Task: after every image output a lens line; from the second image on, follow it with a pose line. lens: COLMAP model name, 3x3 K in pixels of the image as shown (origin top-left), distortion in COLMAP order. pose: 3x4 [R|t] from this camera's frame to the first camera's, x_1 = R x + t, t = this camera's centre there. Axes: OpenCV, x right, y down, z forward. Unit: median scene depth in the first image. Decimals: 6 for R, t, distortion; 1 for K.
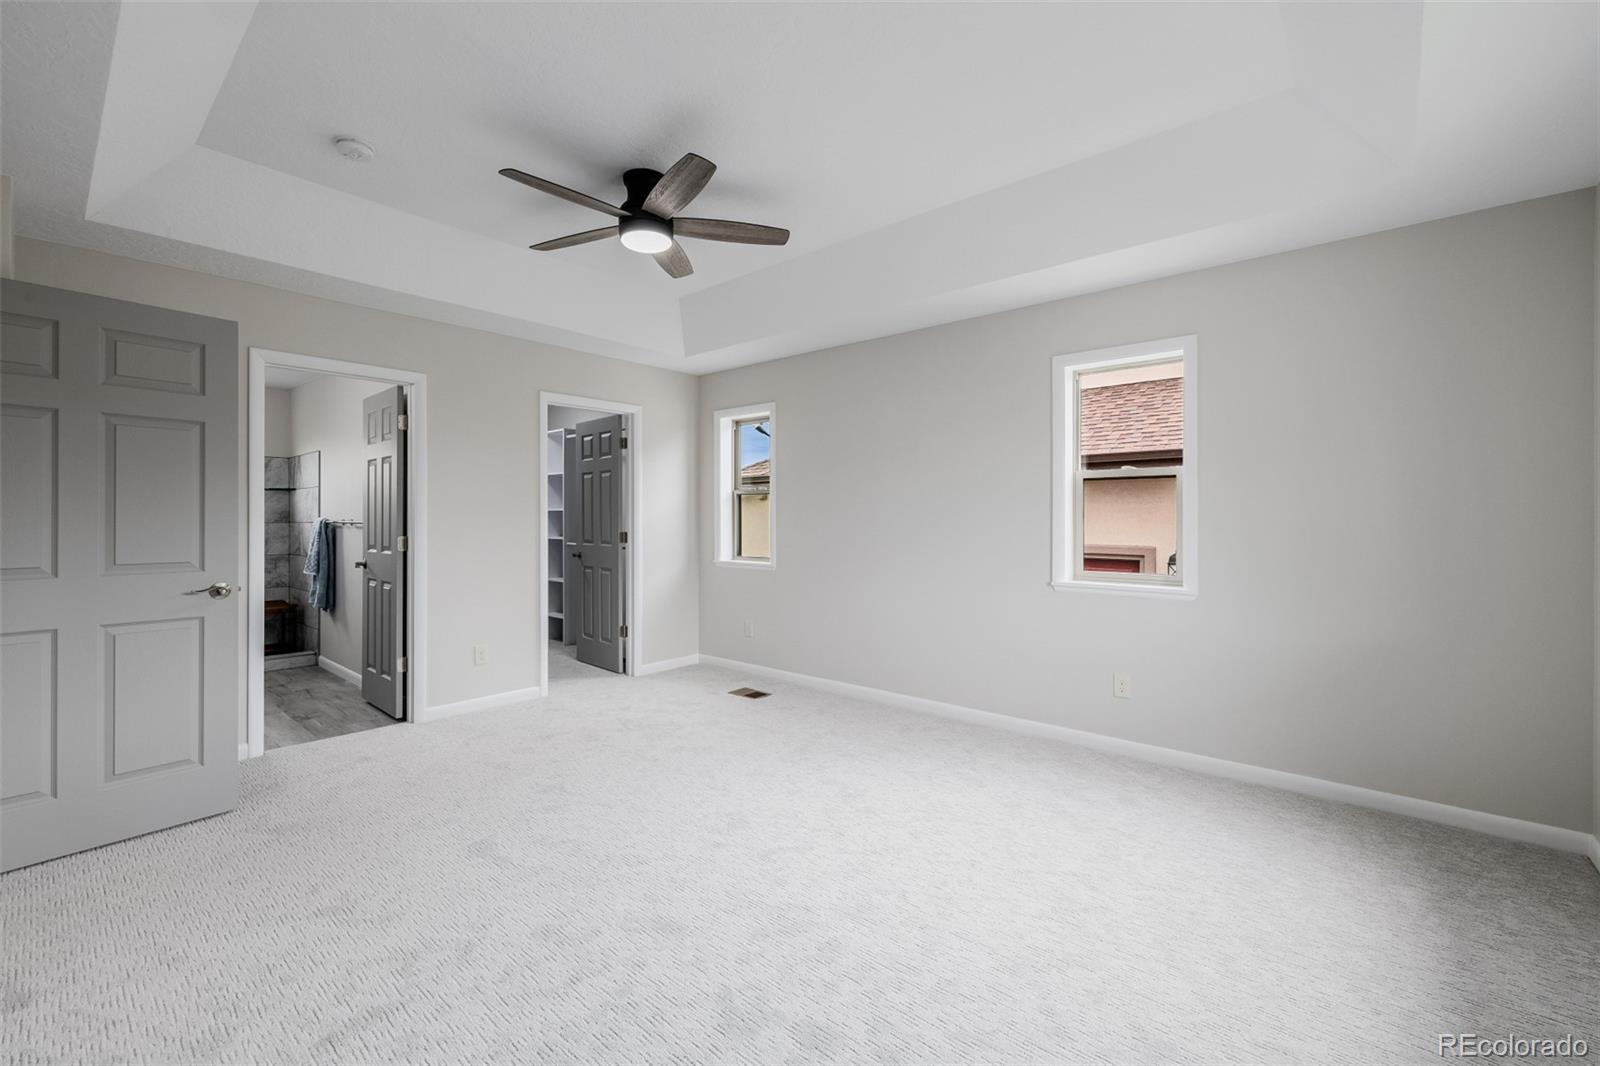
lens RADIAL K [[669.1, 0, 798.6], [0, 669.1, 523.6], [0, 0, 1]] dist [0.001564, -0.000505]
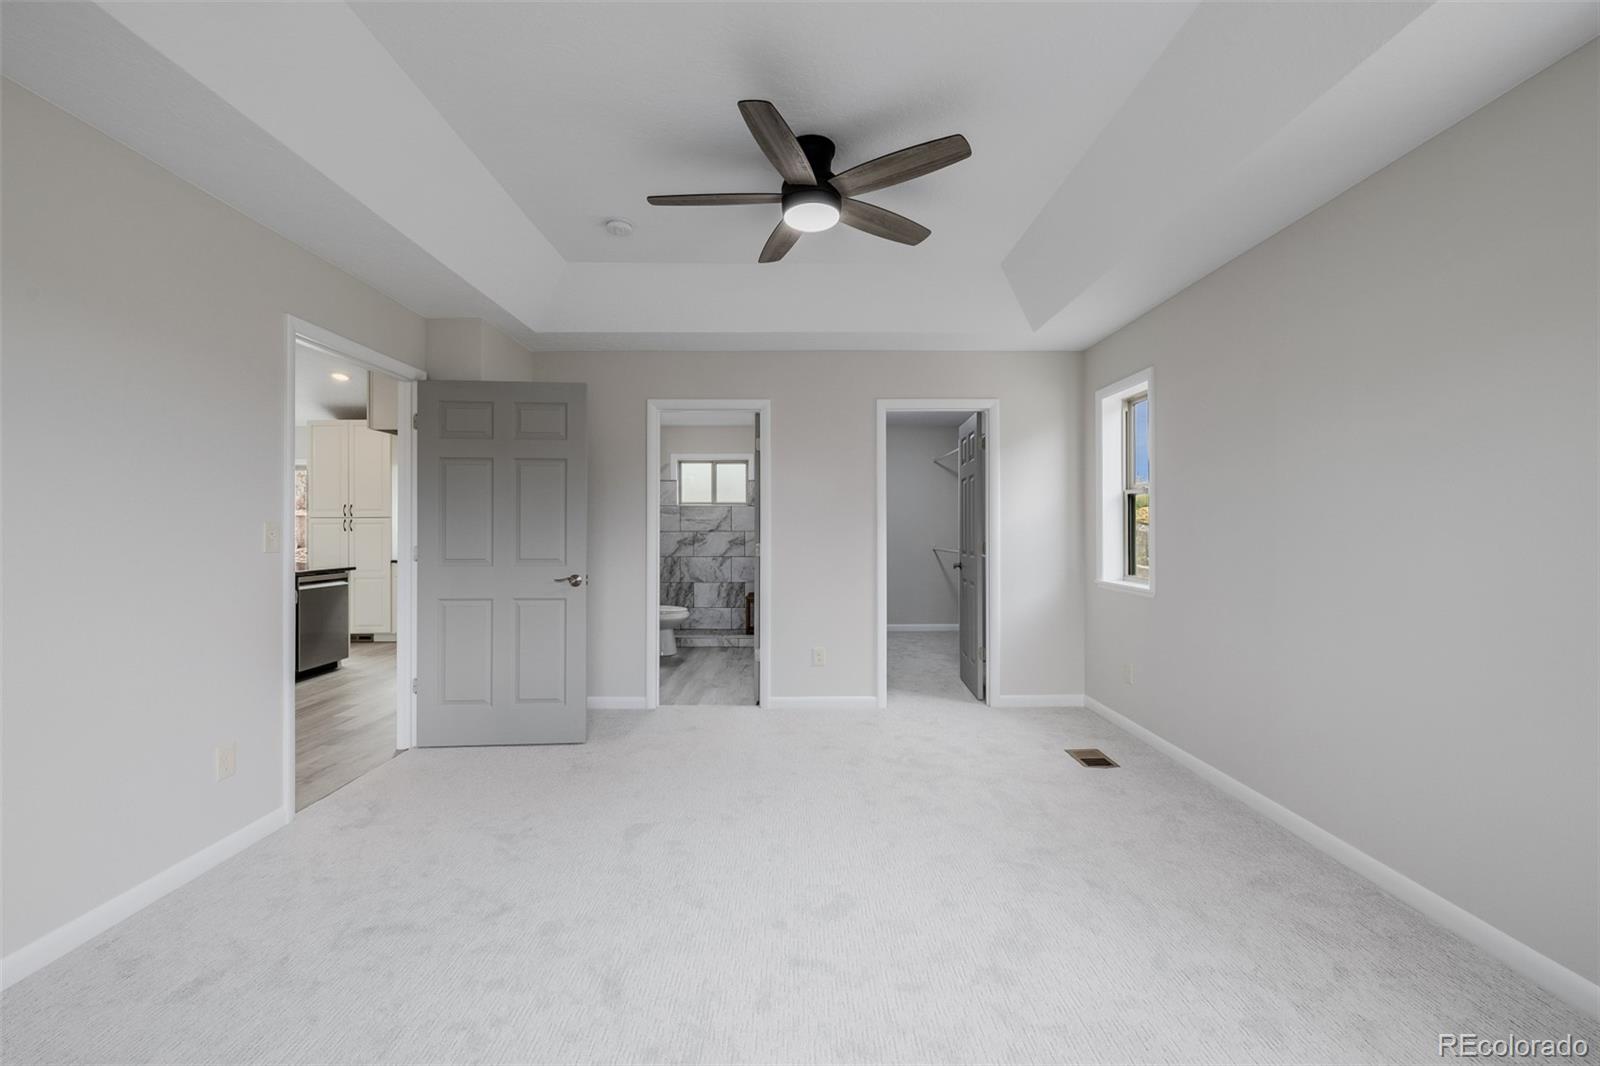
lens RADIAL K [[669.1, 0, 805.1], [0, 669.1, 529.2], [0, 0, 1]] dist [0.001564, -0.000505]
pose [[0.664673, -0.001265, -0.747133, 0.322074], [-0.003287, 0.999984, -0.004617, -0.000262], [0.747127, 0.005525, 0.664658, 0.297231]]
